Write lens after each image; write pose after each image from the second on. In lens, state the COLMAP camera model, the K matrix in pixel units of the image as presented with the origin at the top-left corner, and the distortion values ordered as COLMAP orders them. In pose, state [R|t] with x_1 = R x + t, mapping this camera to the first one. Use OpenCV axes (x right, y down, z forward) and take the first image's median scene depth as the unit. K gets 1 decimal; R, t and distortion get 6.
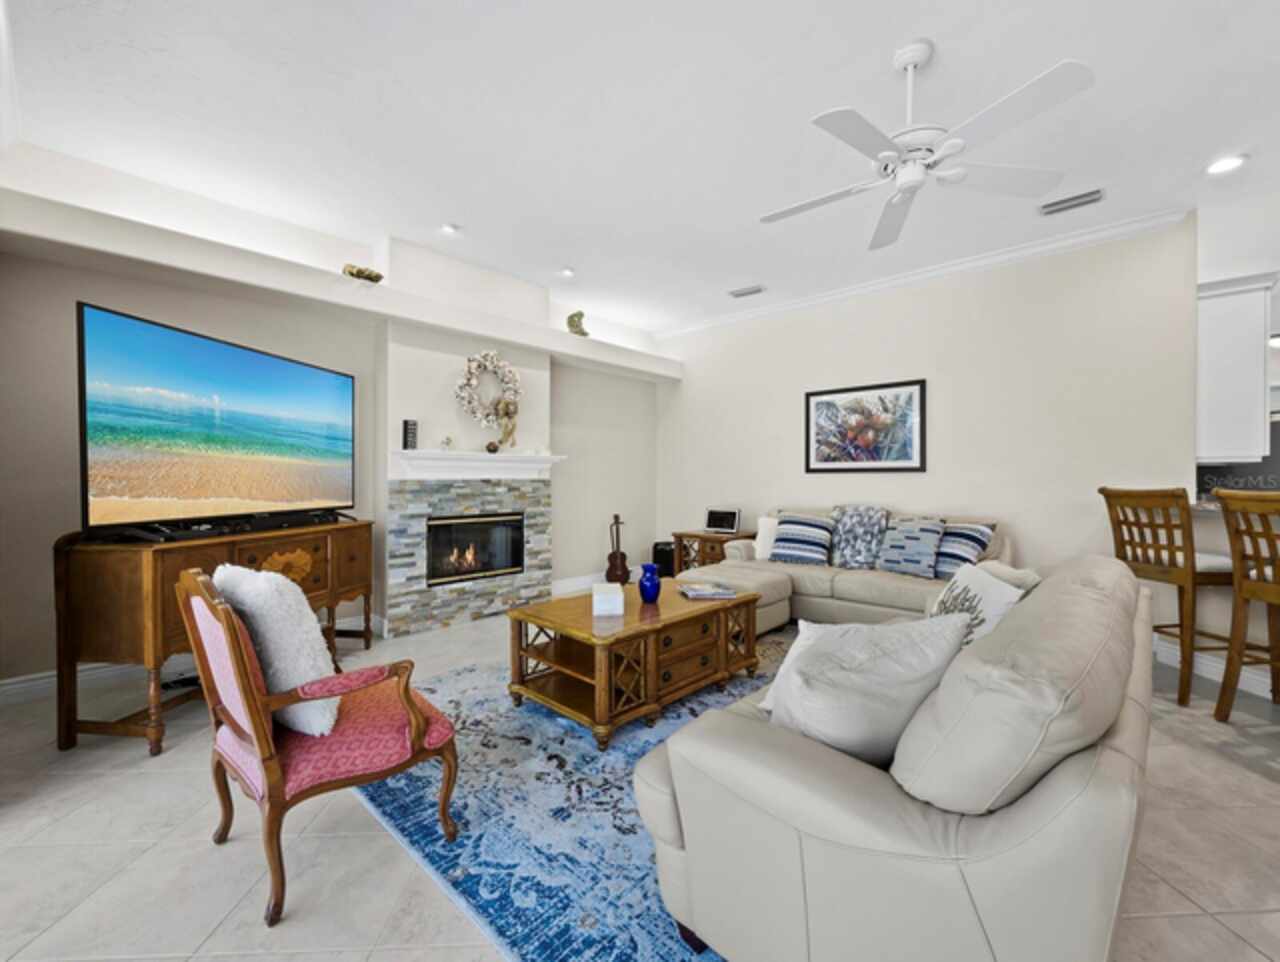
lens RADIAL K [[549.8, 0, 646.2], [0, 549.8, 489.9], [0, 0, 1]] dist [-0.001280, -0.000068]
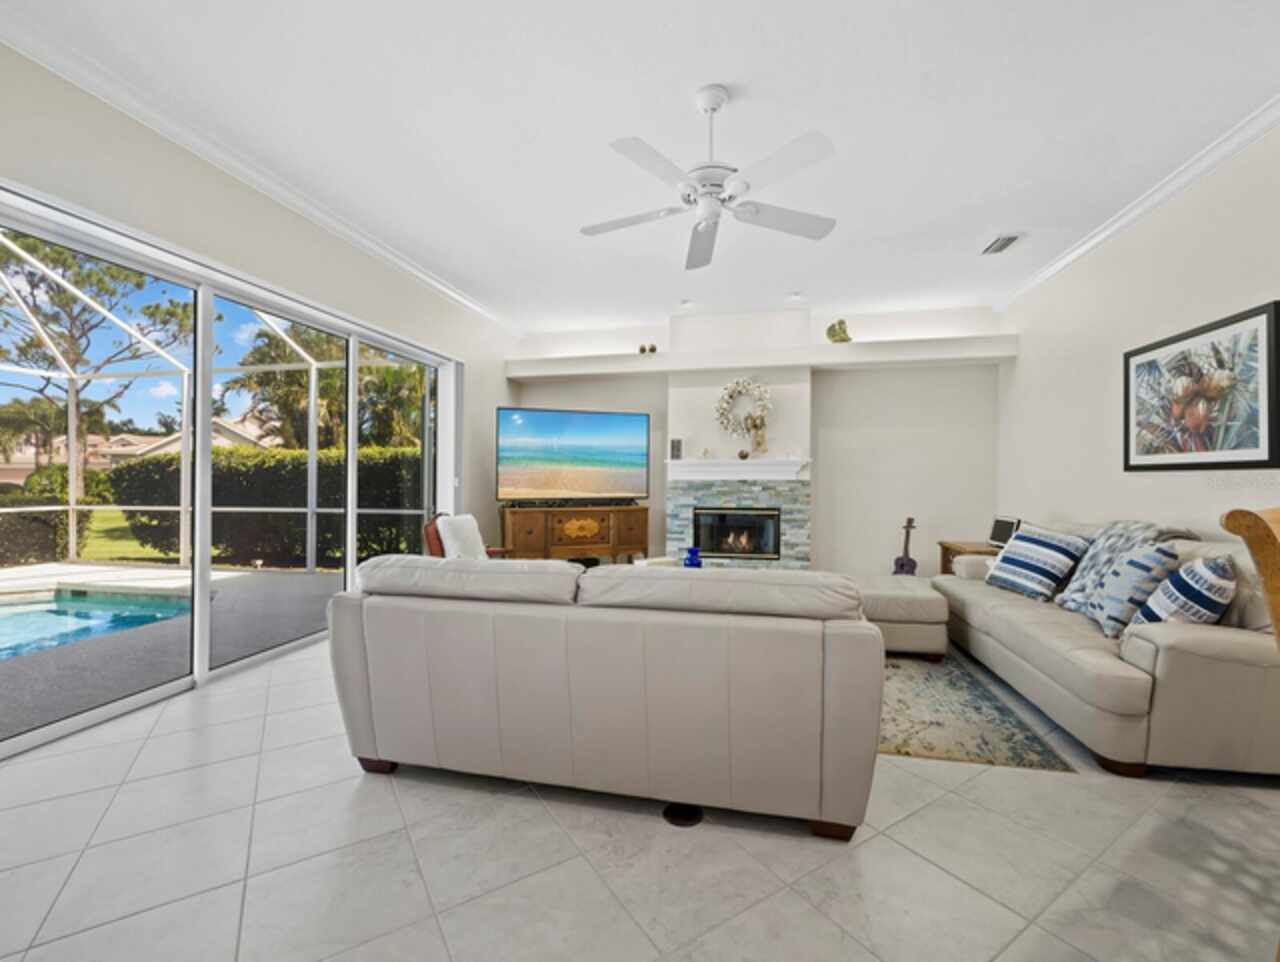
lens RADIAL K [[545.4, 0, 635.9], [0, 545.4, 476.3], [0, 0, 1]] dist [-0.000549, -0.000055]
pose [[0.488287, -0.003823, -0.872675, 0.646202], [-0.017416, 0.999749, -0.014124, -0.005619], [0.872509, 0.022095, 0.488097, 0.168214]]
